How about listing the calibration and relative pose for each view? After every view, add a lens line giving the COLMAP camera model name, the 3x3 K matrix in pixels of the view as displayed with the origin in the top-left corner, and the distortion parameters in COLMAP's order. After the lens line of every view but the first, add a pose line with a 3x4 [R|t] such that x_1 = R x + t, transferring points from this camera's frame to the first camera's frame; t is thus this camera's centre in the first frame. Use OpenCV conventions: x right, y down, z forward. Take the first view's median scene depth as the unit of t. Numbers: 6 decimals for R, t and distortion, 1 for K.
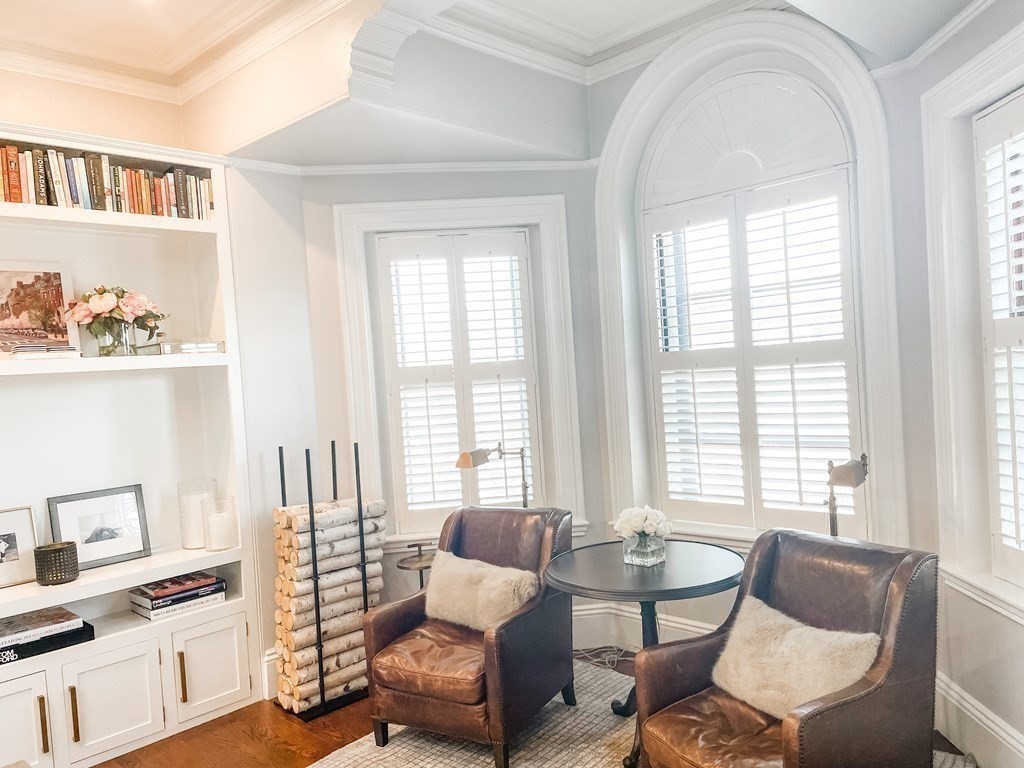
lens RADIAL K [[783.4, 0, 517.2], [0, 783.4, 392.6], [0, 0, 1]] dist [0.107141, -0.128147]
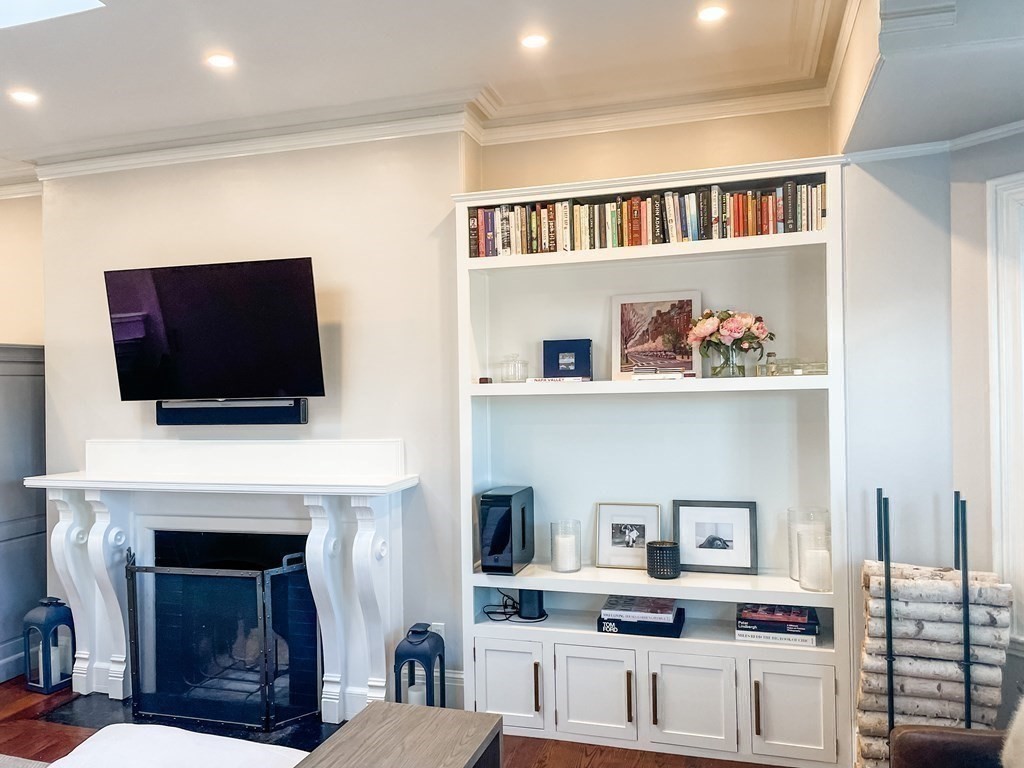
lens RADIAL K [[783.4, 0, 517.2], [0, 783.4, 392.6], [0, 0, 1]] dist [0.107141, -0.128147]
pose [[0.449179, 0.055082, -0.891742, 0.295538], [-0.038002, 0.998372, 0.042526, -0.058203], [0.892633, 0.014786, 0.450541, 0.294849]]
